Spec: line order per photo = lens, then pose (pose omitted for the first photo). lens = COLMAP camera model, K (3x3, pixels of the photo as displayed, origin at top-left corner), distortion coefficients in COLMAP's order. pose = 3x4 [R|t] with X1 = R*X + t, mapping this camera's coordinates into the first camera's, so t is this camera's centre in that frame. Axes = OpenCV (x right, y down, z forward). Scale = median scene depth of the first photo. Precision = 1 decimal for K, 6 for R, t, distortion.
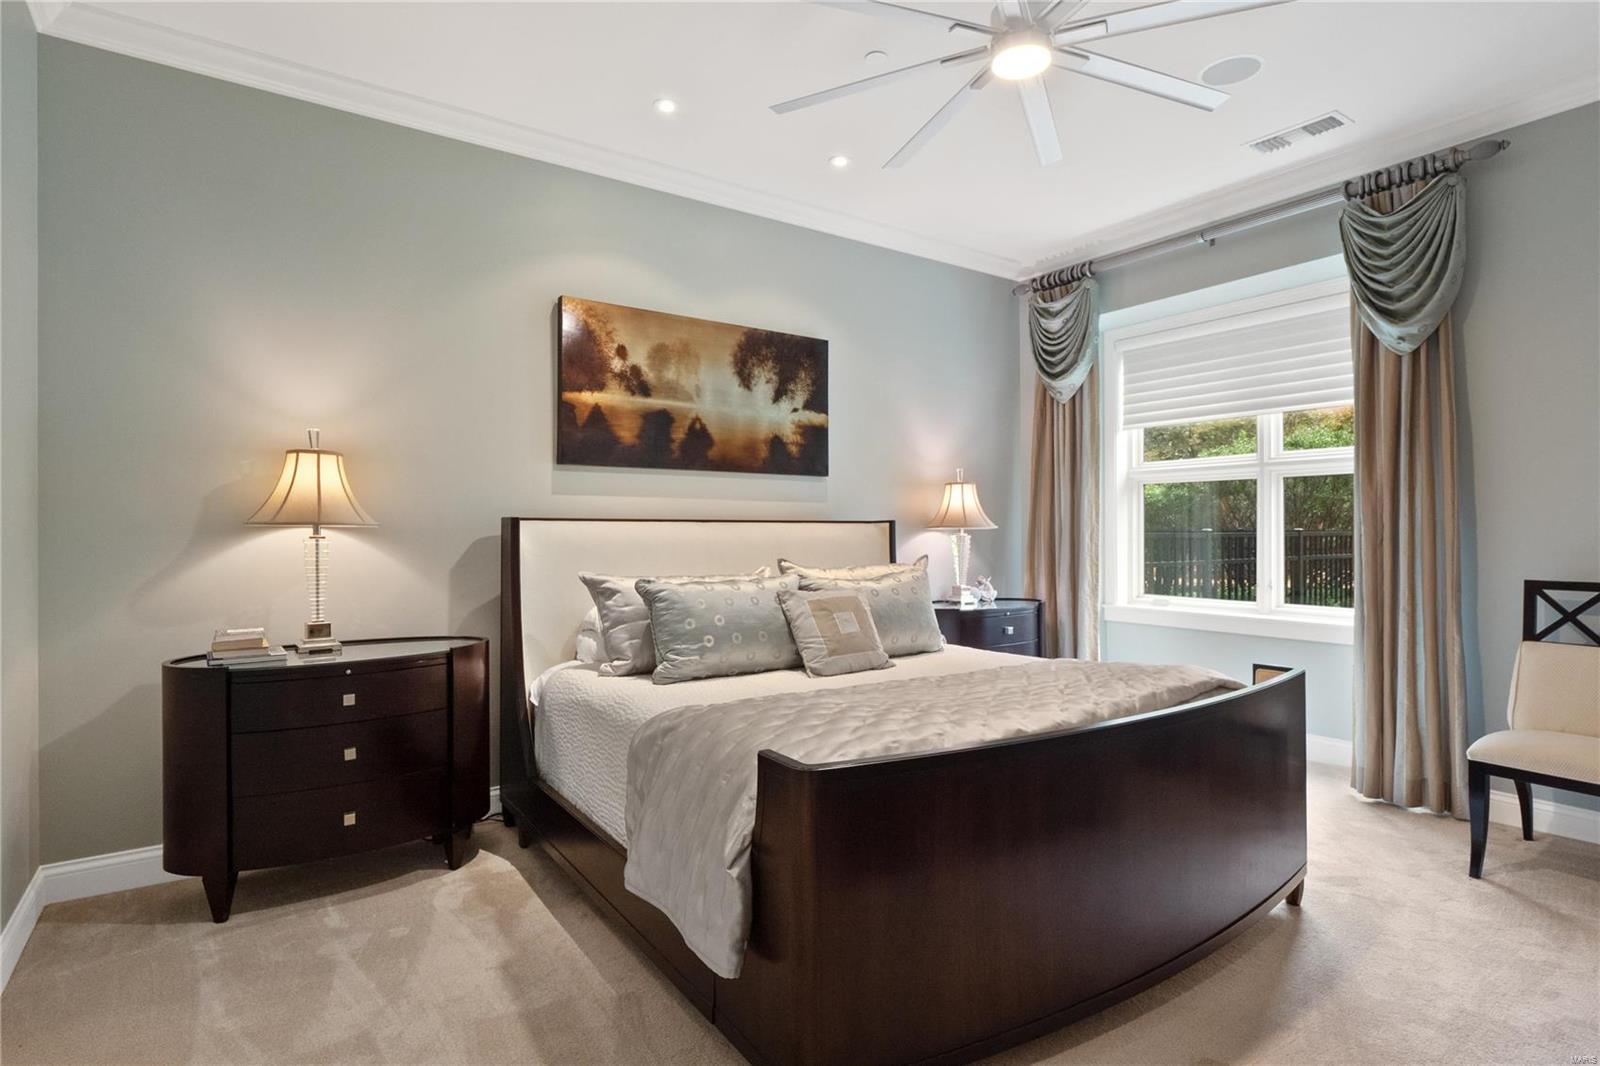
lens RADIAL K [[826.8, 0, 796.3], [0, 826.8, 529.3], [0, 0, 1]] dist [-0.004105, -0.001188]
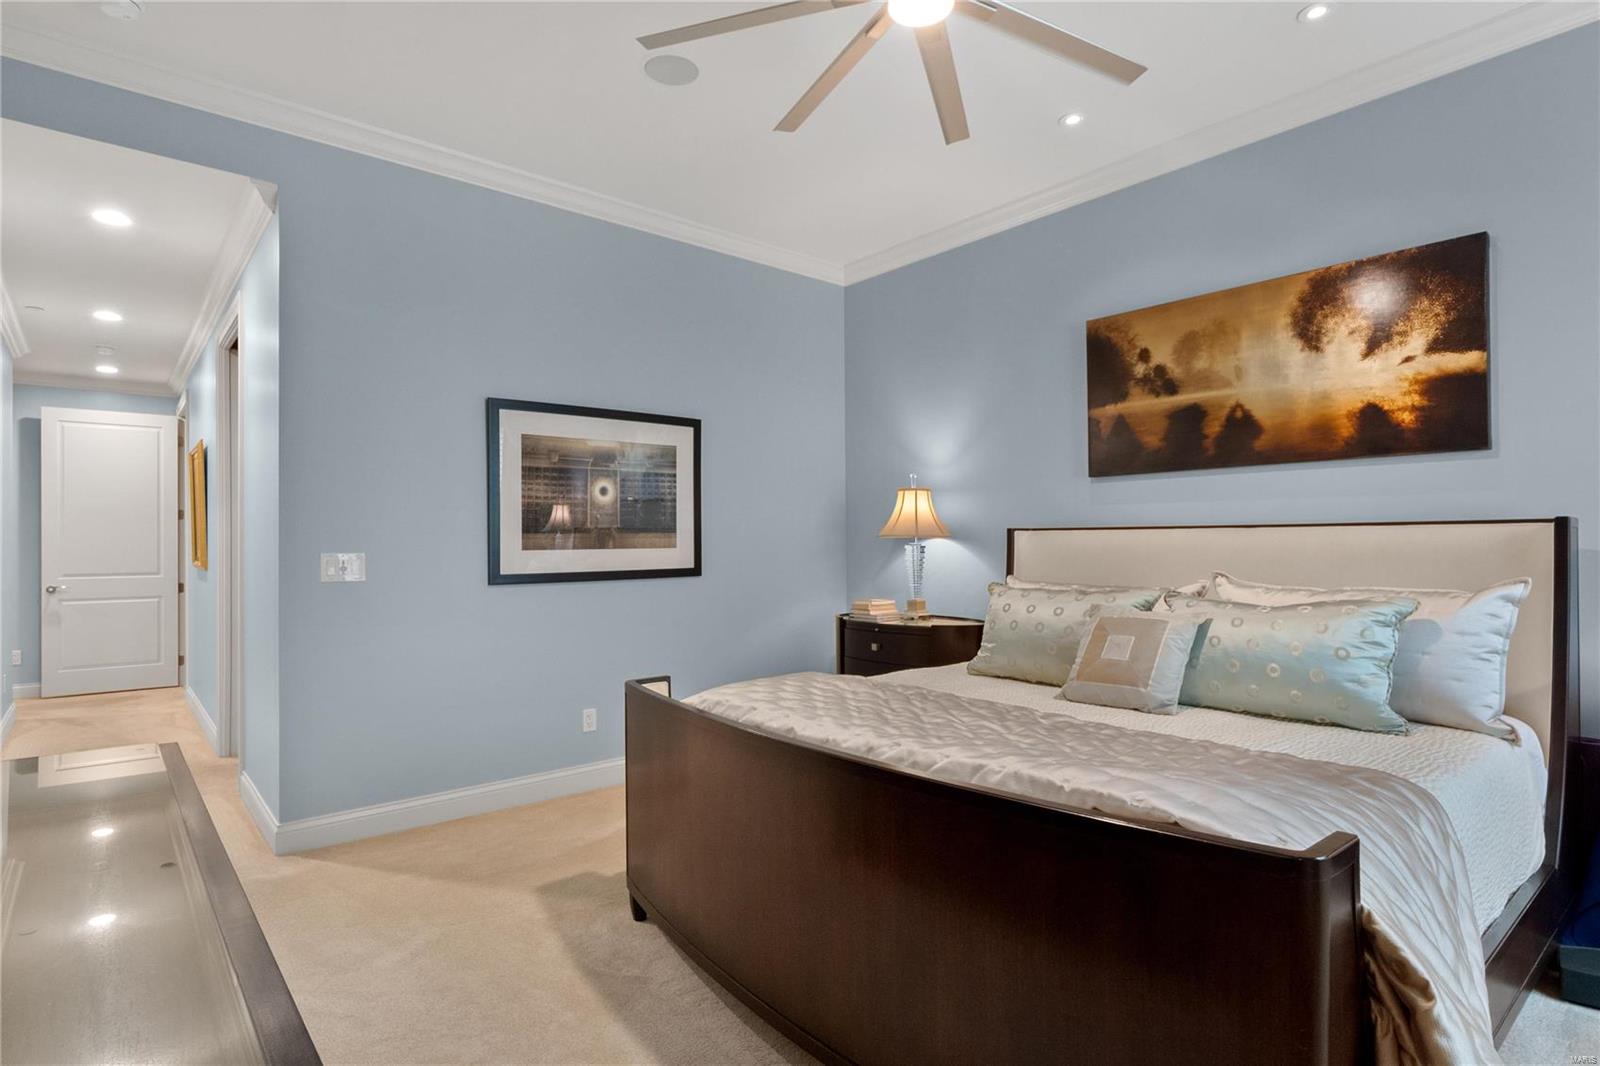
lens RADIAL K [[826.8, 0, 793.7], [0, 826.8, 541.9], [0, 0, 1]] dist [-0.004105, -0.001188]
pose [[0.087003, 0.000734, -0.996208, 0.690682], [0.009024, 0.999958, 0.001525, 0.000357], [0.996167, -0.009122, 0.086993, 0.476846]]
